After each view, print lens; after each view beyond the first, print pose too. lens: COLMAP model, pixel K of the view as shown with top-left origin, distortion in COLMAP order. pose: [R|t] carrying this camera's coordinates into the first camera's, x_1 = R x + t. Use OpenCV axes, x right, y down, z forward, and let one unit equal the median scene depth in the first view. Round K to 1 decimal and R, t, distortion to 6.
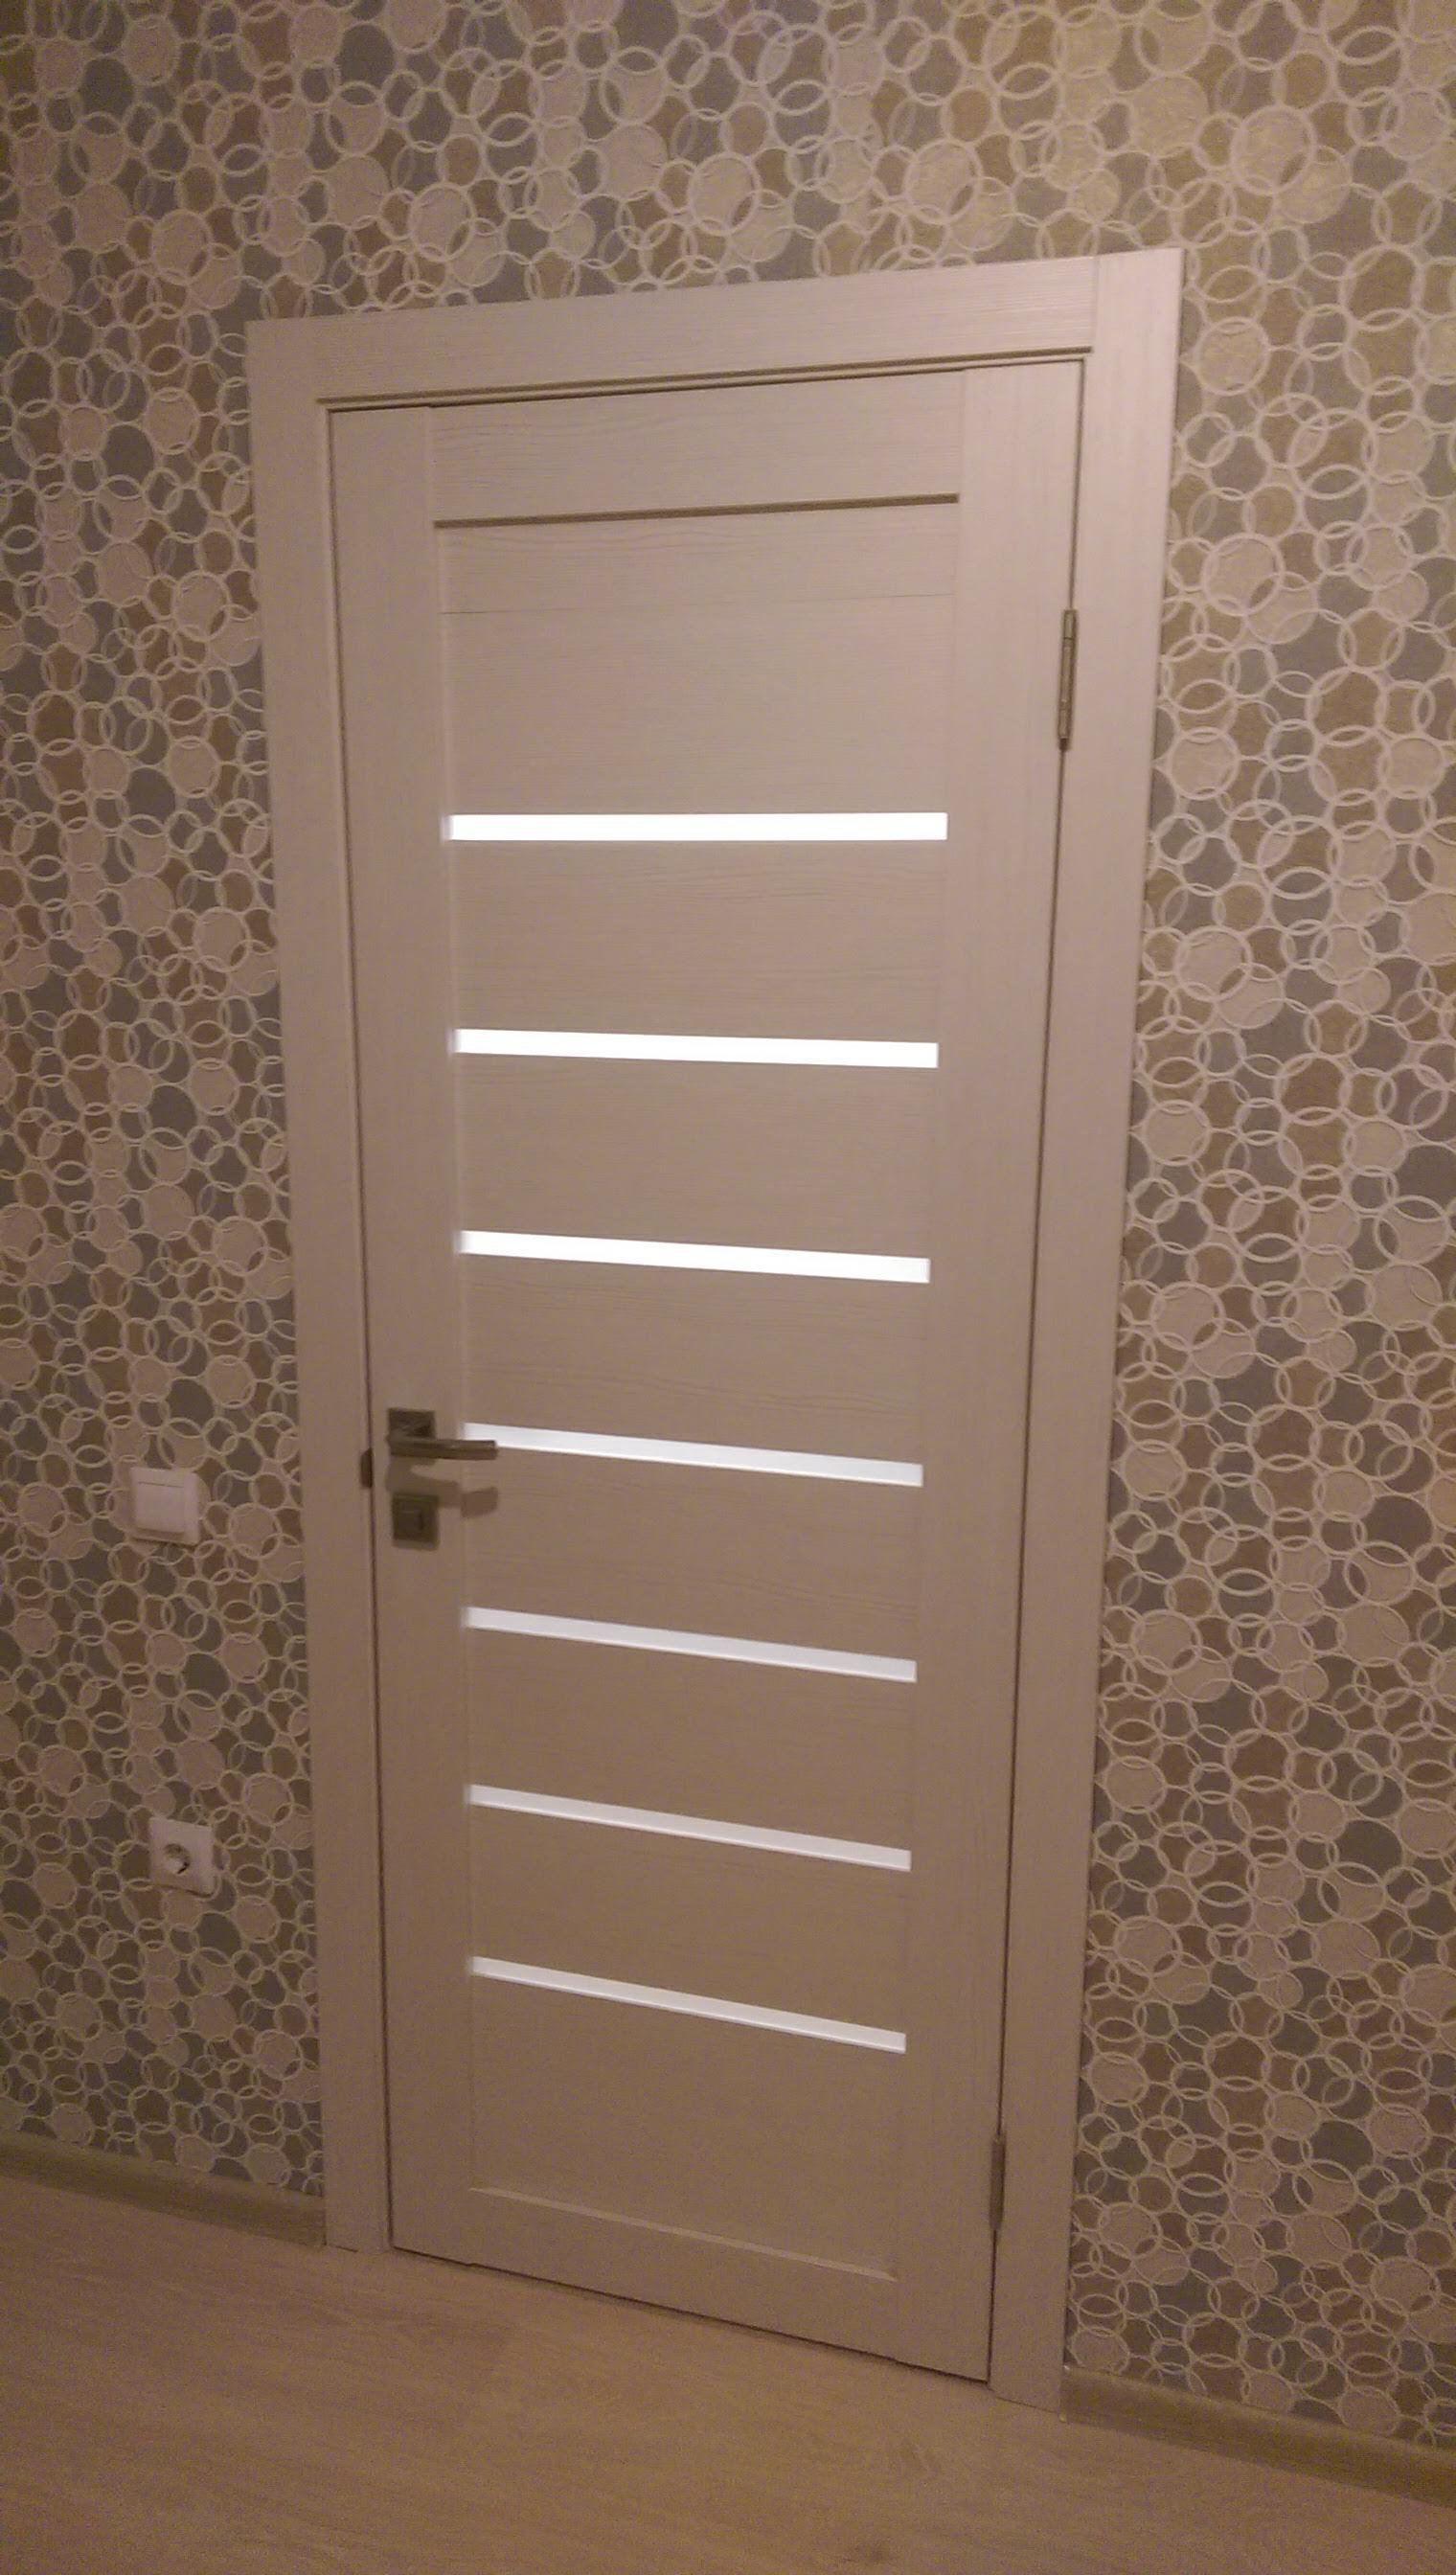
lens RADIAL K [[1775.5, 0, 724.0], [0, 1775.5, 1327.0], [0, 0, 1]] dist [0.095276, -0.128022]
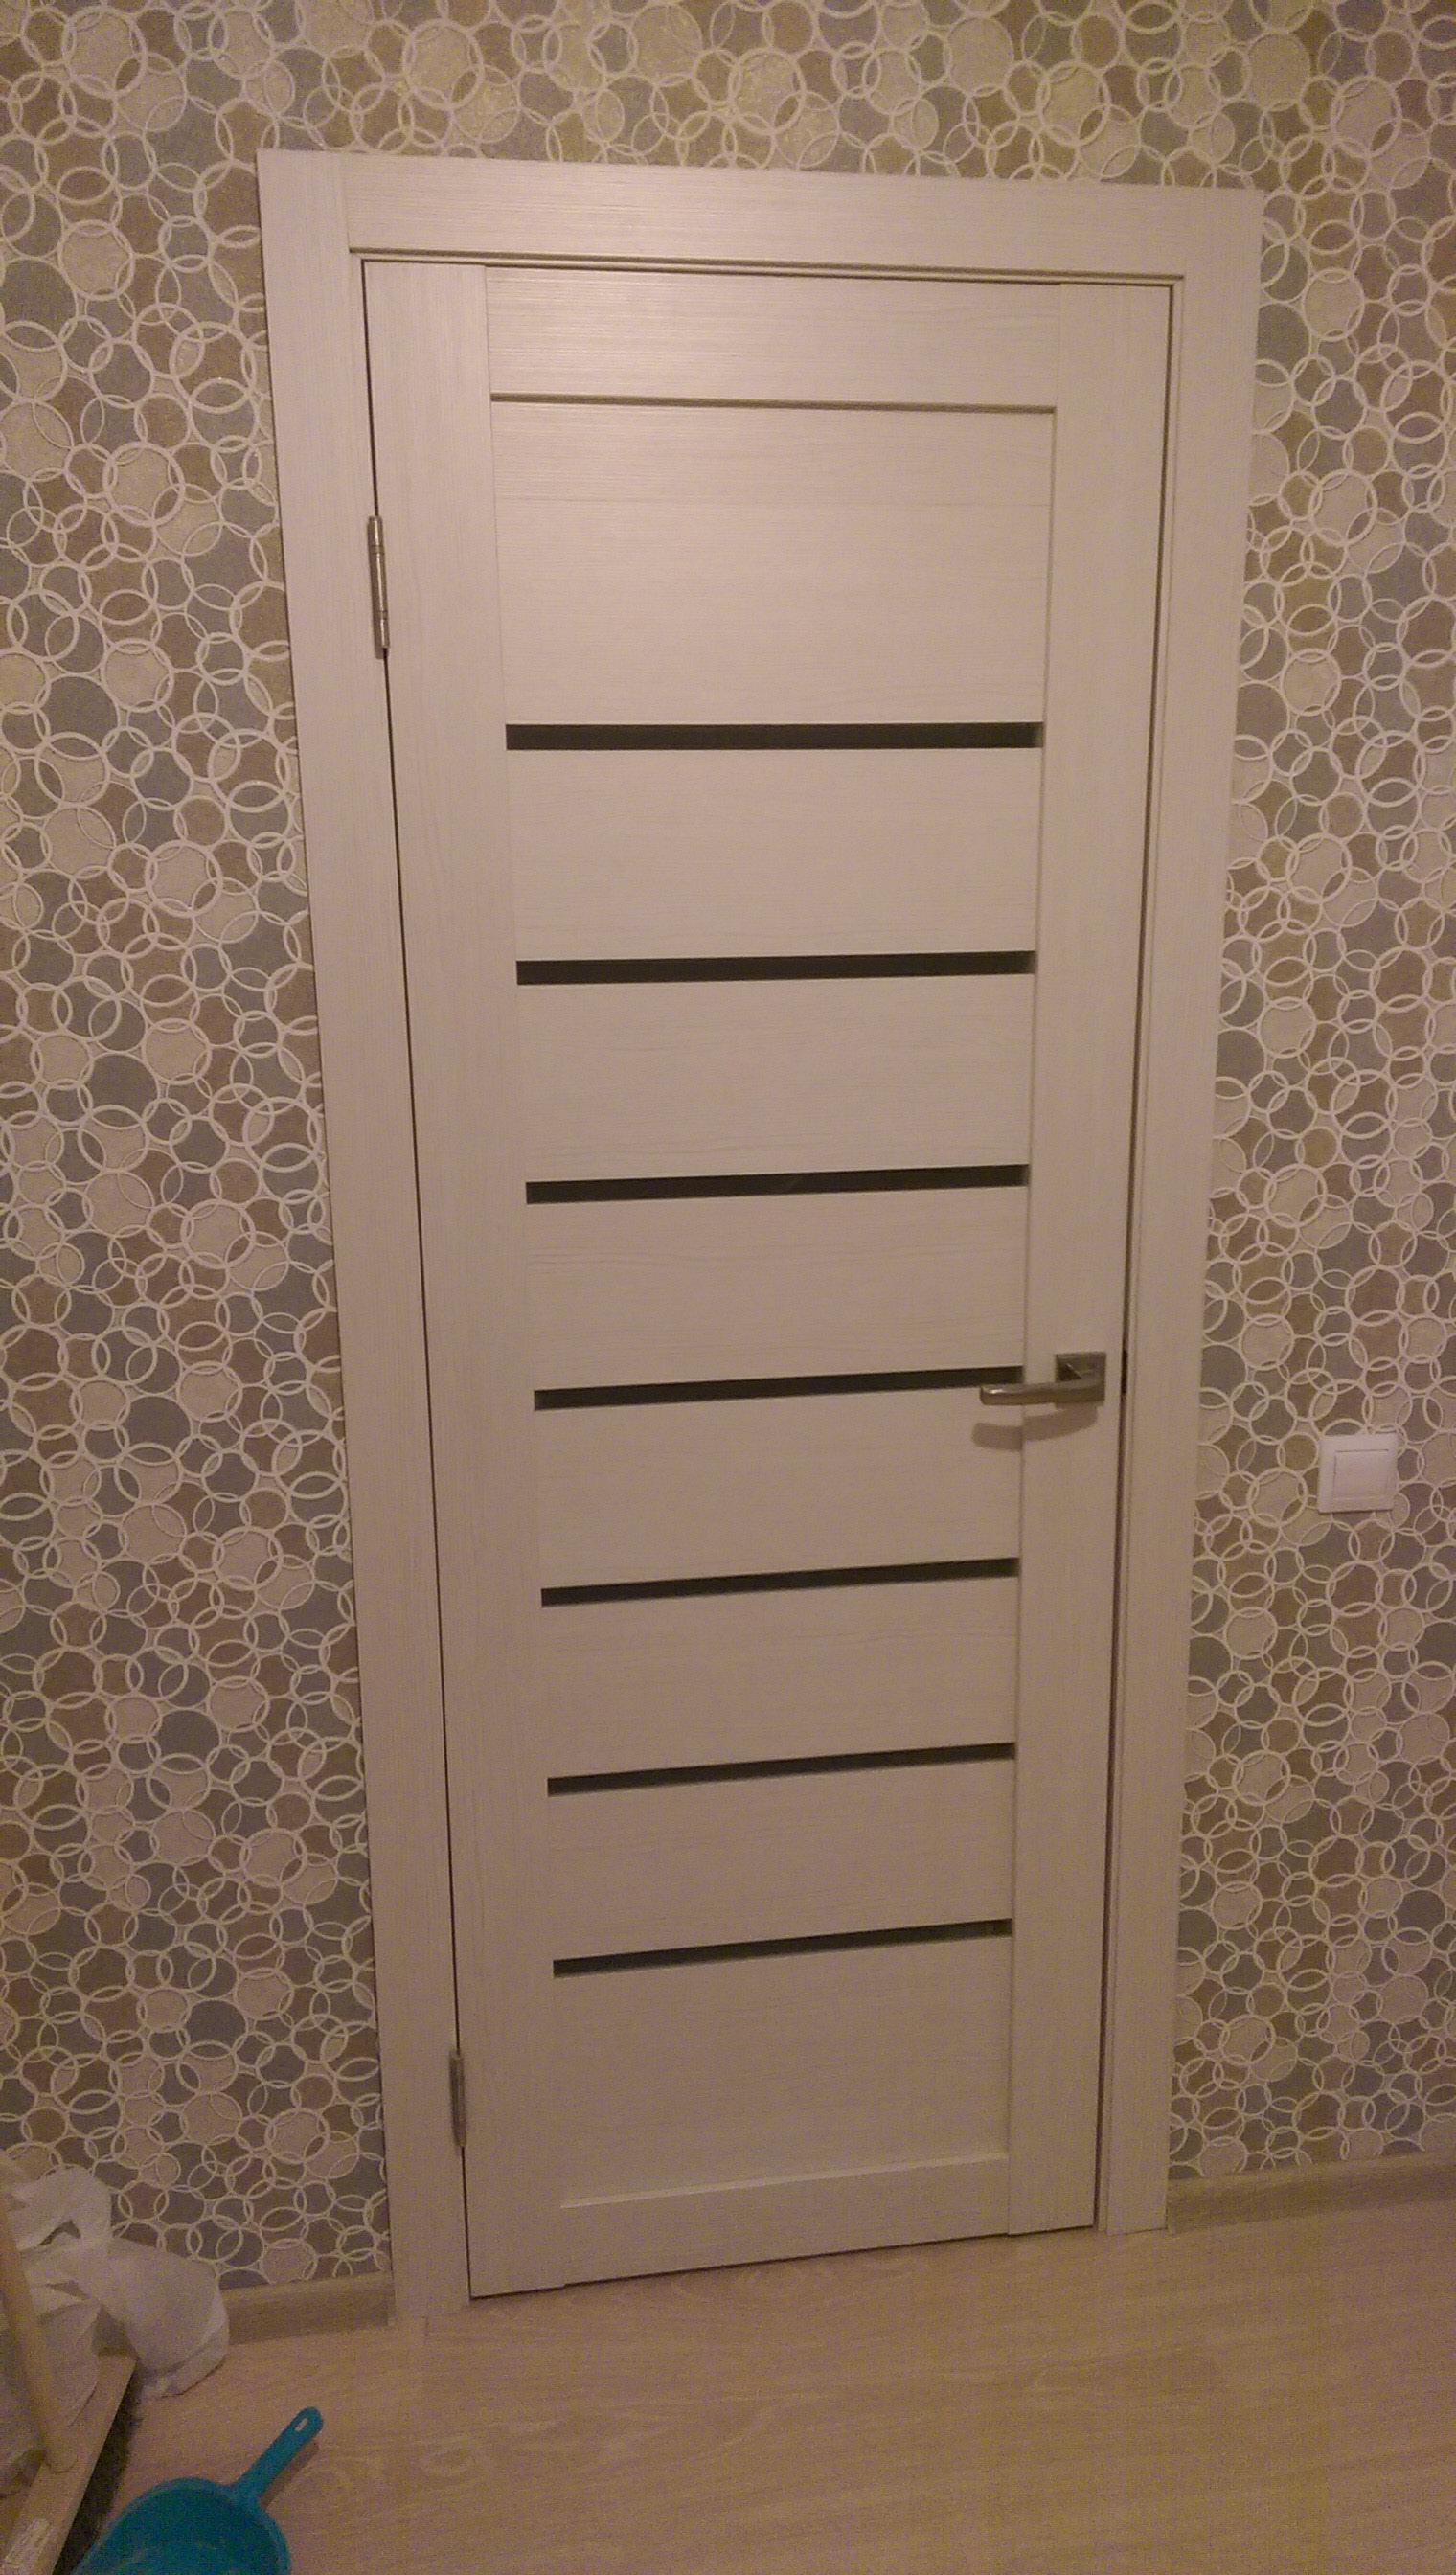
lens RADIAL K [[1777.5, 0, 728.0], [0, 1777.5, 1287.5], [0, 0, 1]] dist [0.094330, -0.119567]
pose [[0.912294, -0.136591, 0.386086, 0.271775], [0.127439, 0.990619, 0.049334, 0.022218], [-0.389202, 0.004196, 0.921143, -0.071208]]
